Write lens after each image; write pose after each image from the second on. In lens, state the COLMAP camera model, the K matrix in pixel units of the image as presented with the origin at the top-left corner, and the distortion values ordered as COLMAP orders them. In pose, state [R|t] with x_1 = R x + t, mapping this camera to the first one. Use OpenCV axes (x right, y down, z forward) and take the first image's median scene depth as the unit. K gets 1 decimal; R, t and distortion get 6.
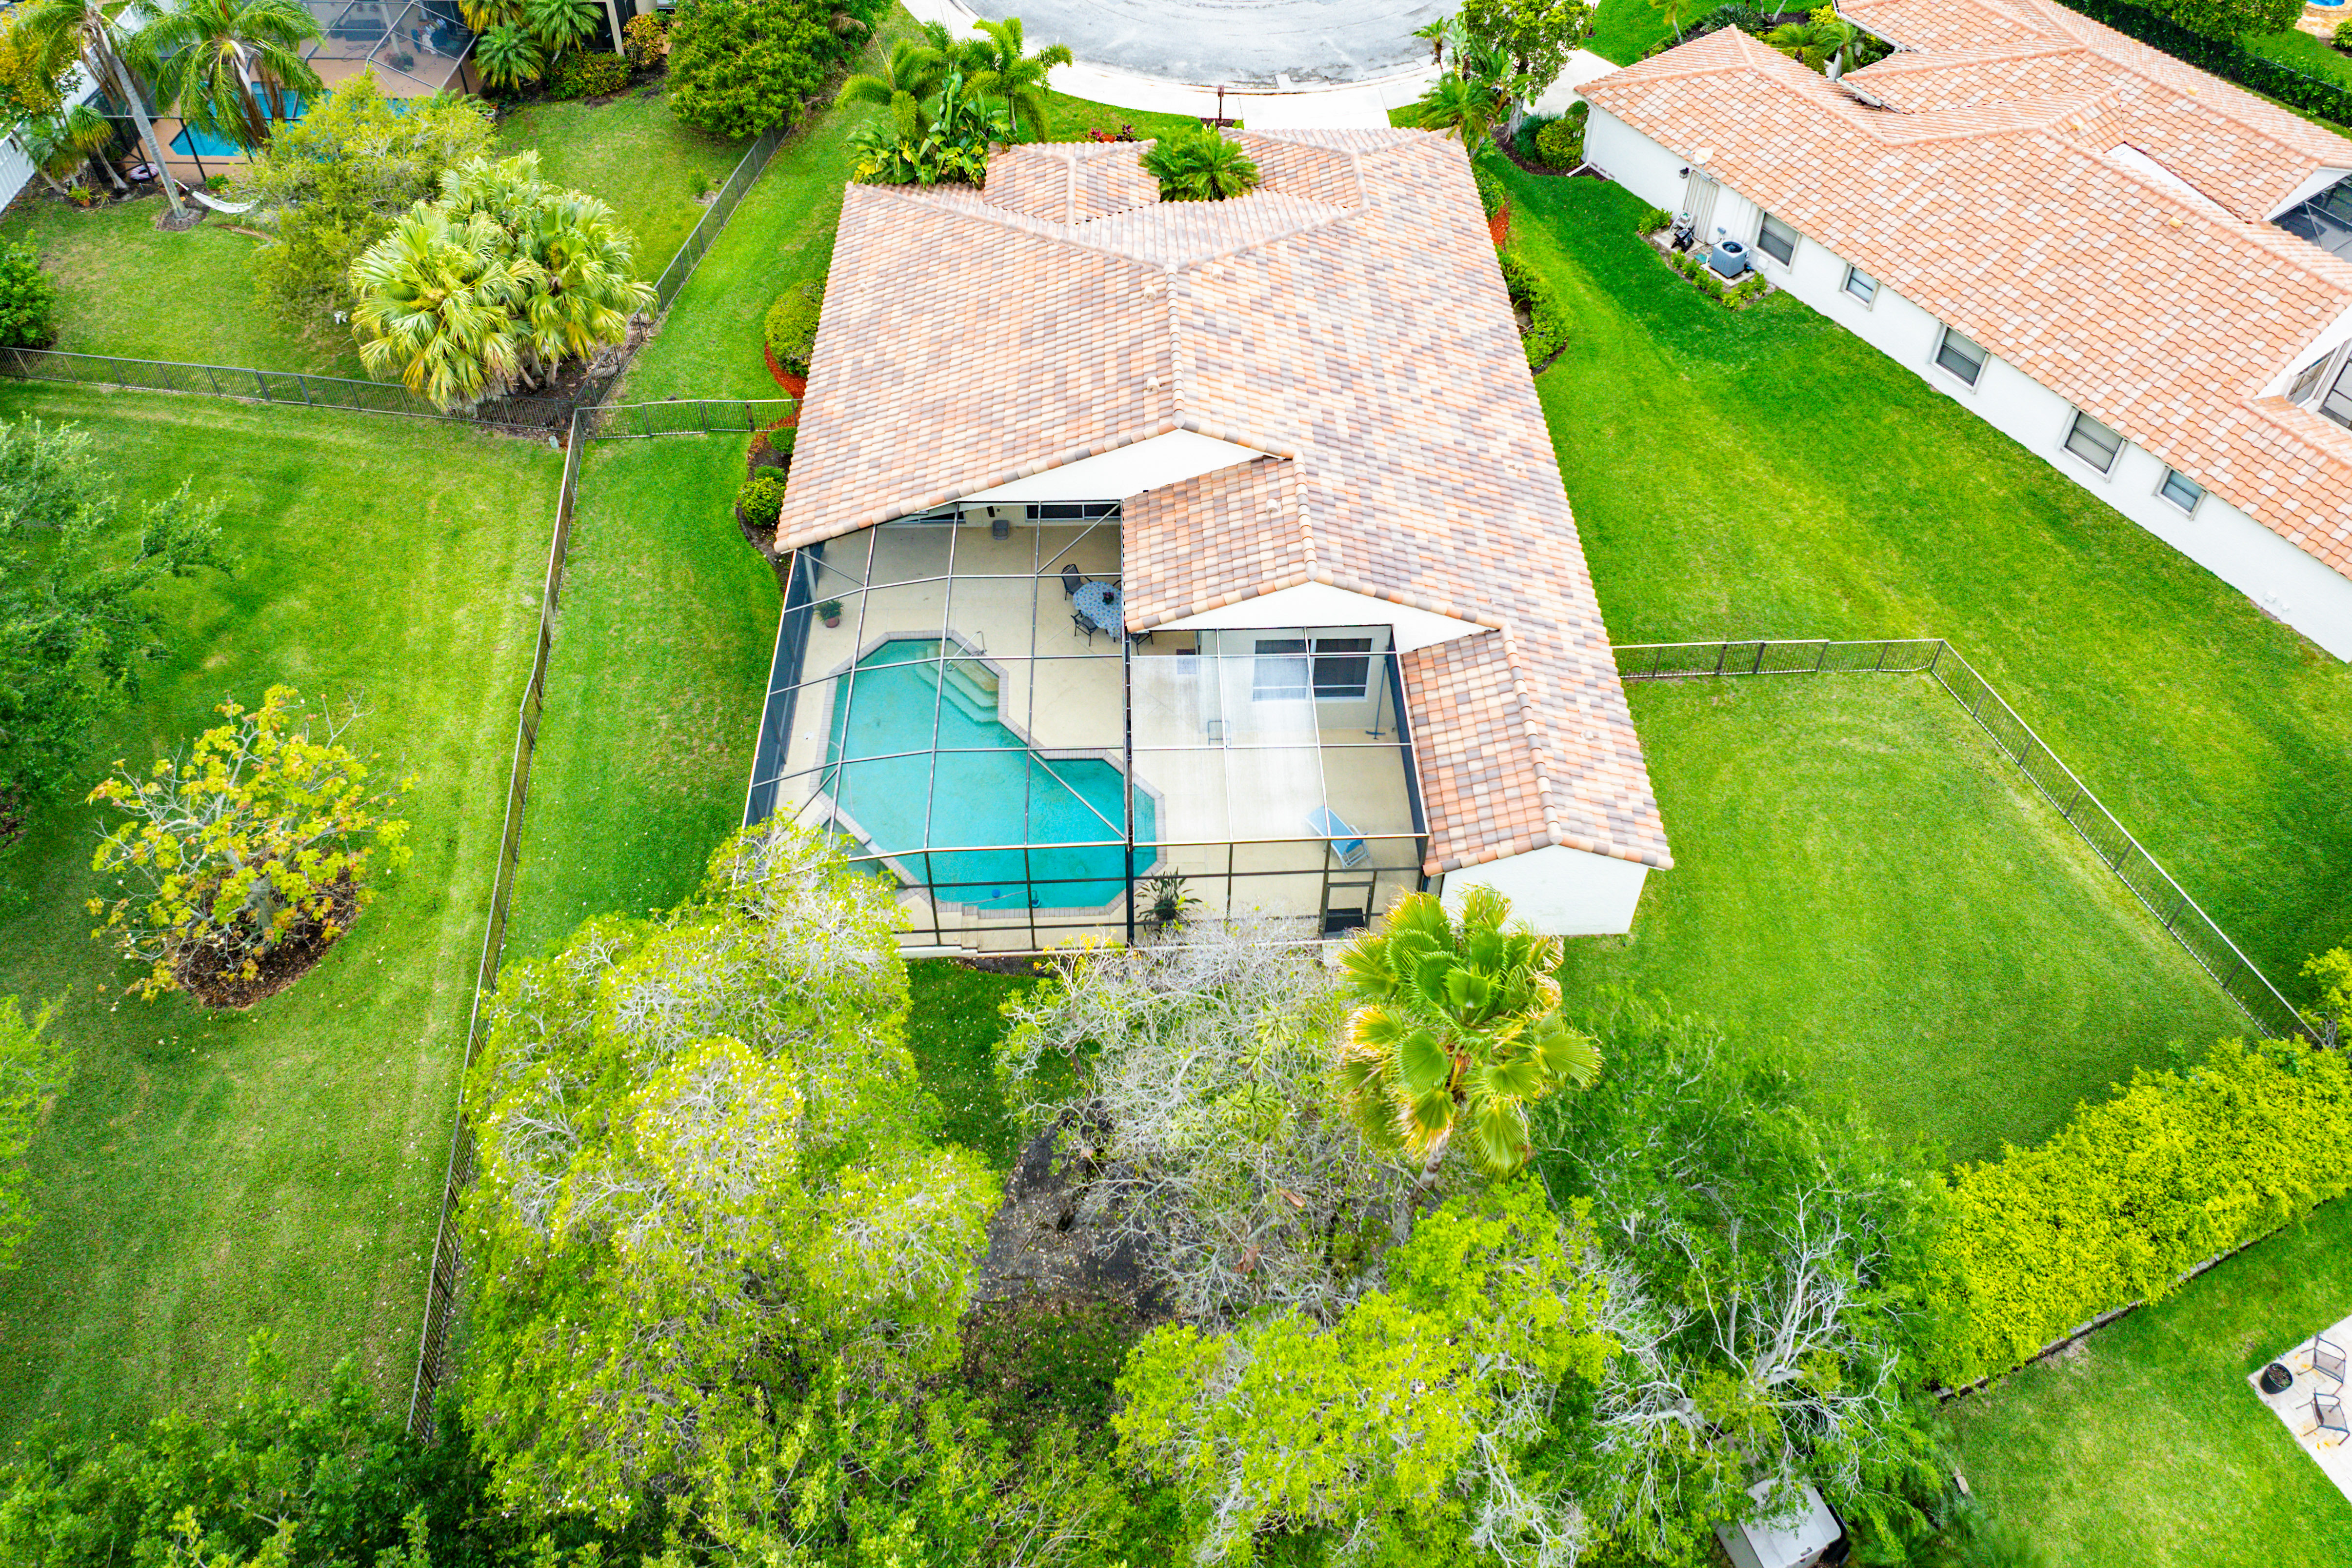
lens RADIAL K [[1728.8, 0, 1162.3], [0, 1728.8, 316.4], [0, 0, 1]] dist [-0.031083, -0.001178]
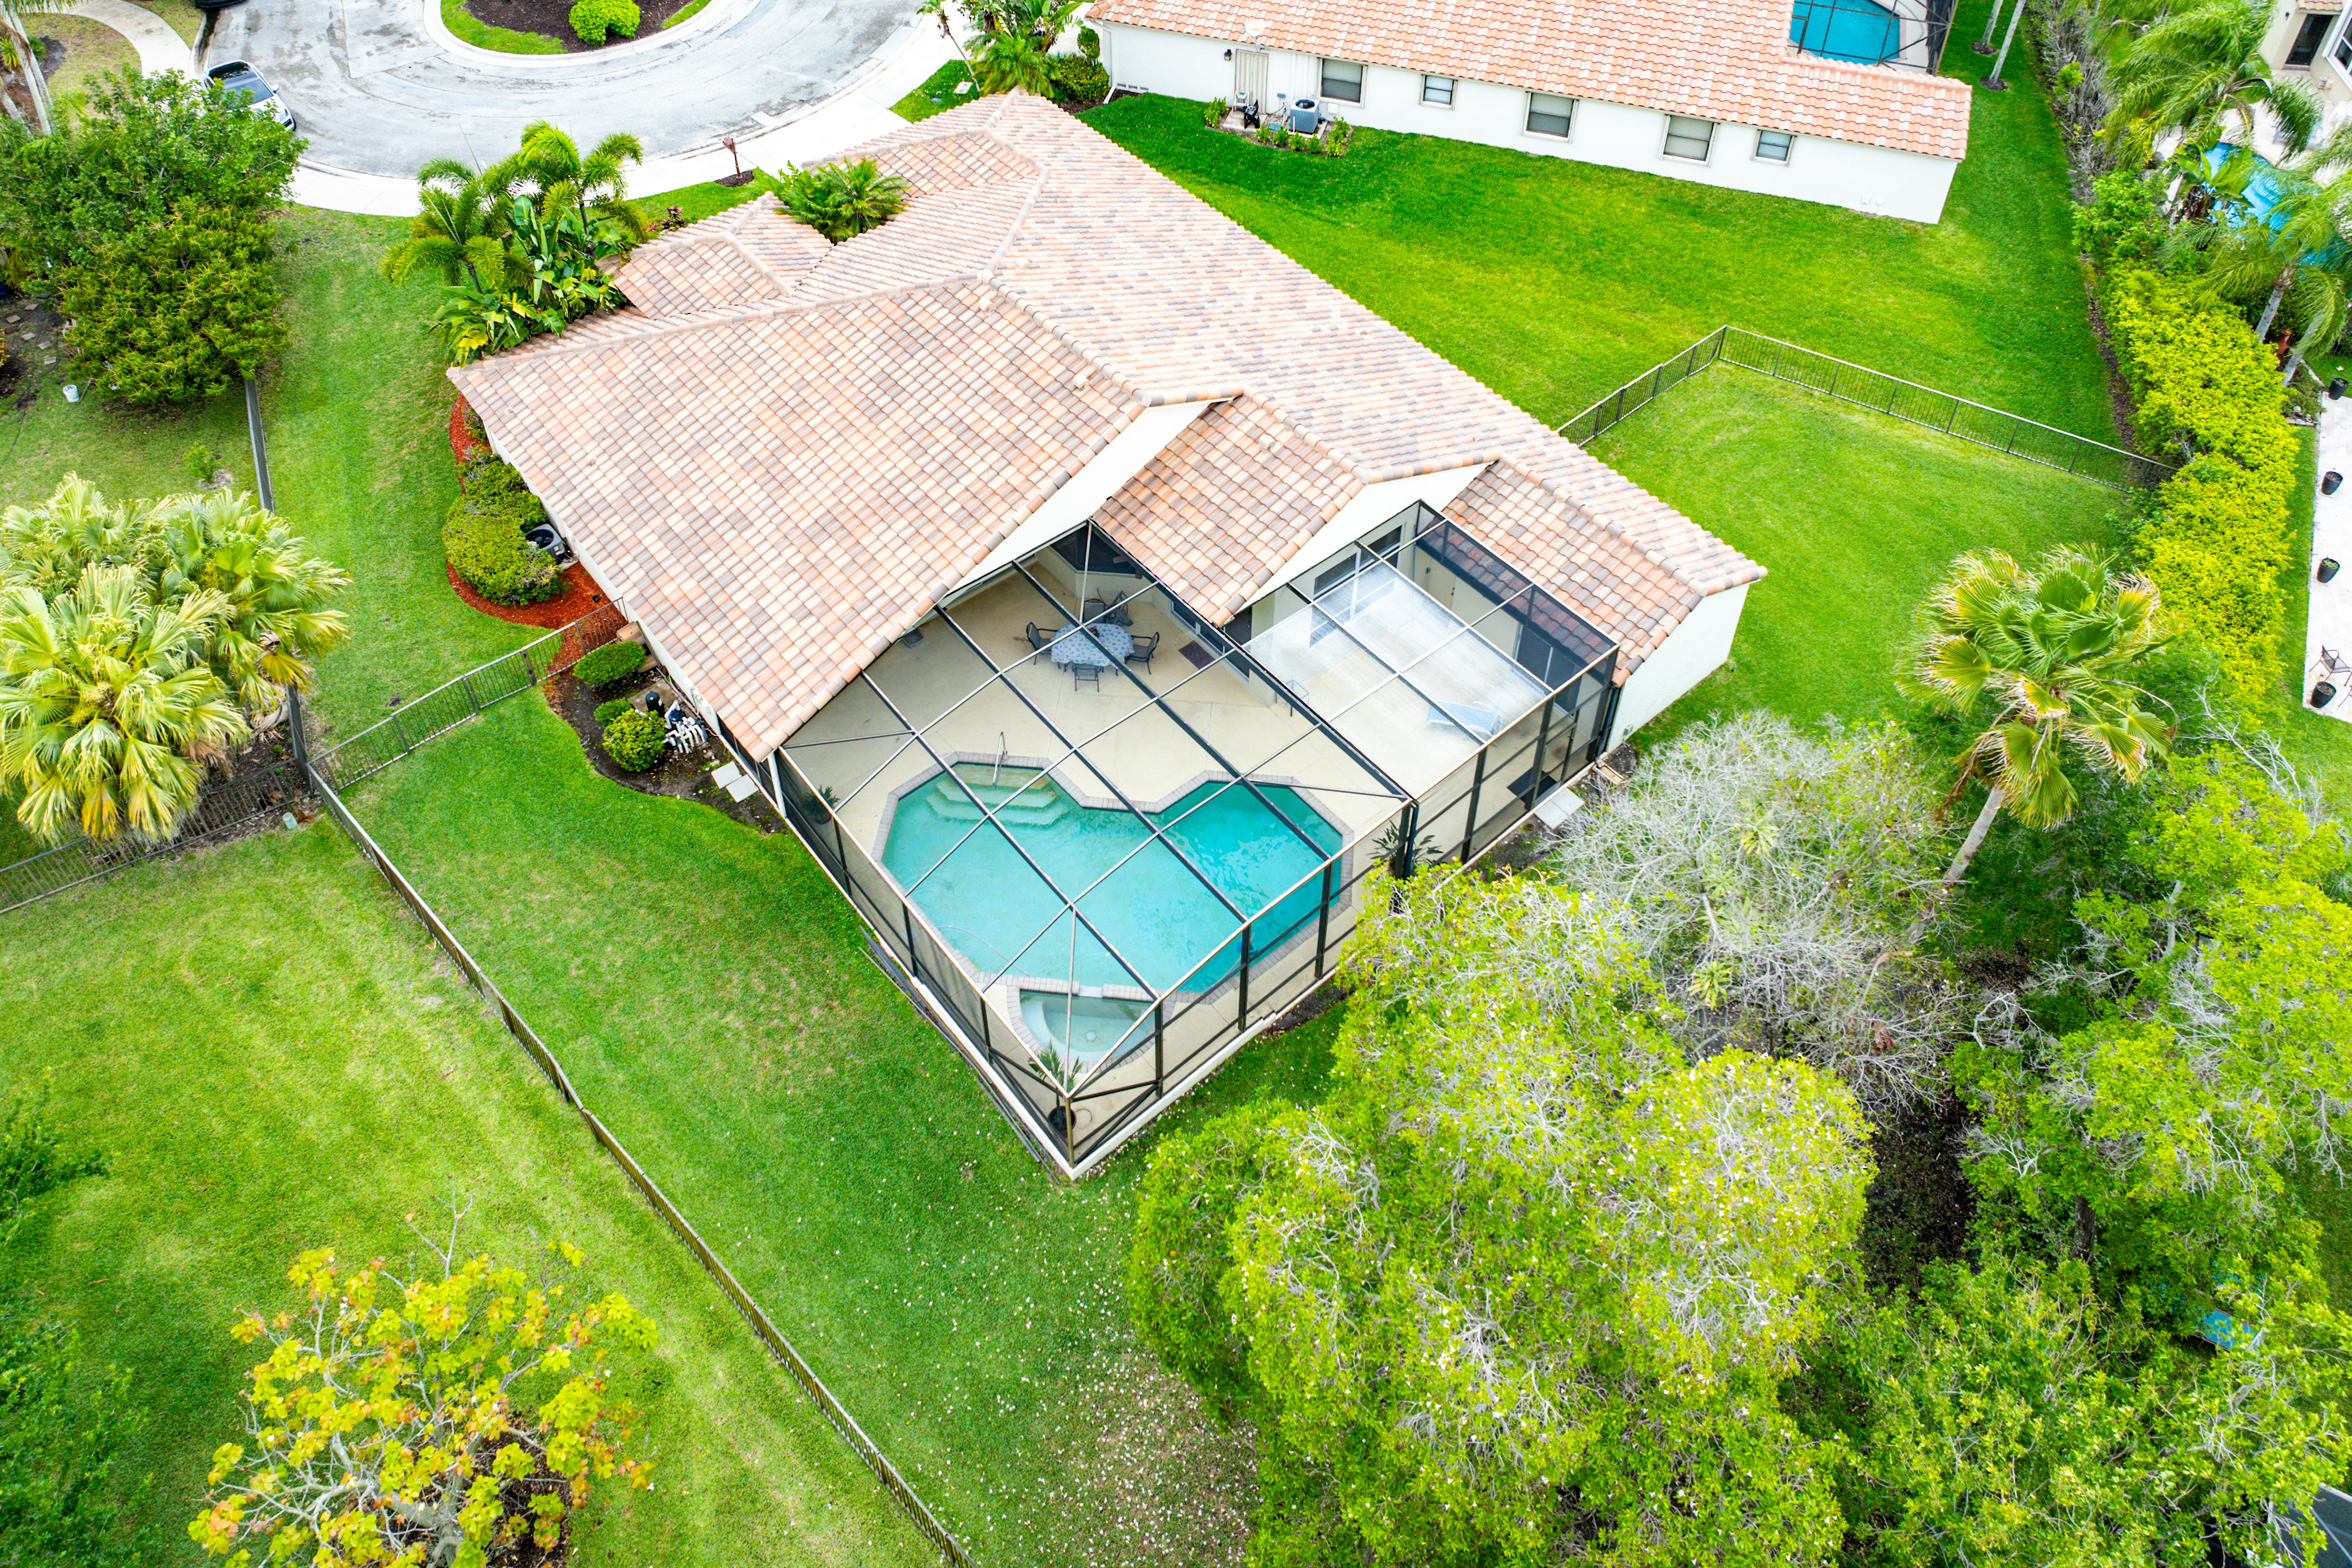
lens RADIAL K [[1728.8, 0, 1152.9], [0, 1728.8, 389.5], [0, 0, 1]] dist [-0.031083, -0.001178]
pose [[0.793486, -0.387505, 0.469277, -0.329512], [0.385546, 0.916689, 0.105046, -0.030415], [-0.470887, 0.097575, 0.876781, 0.165331]]
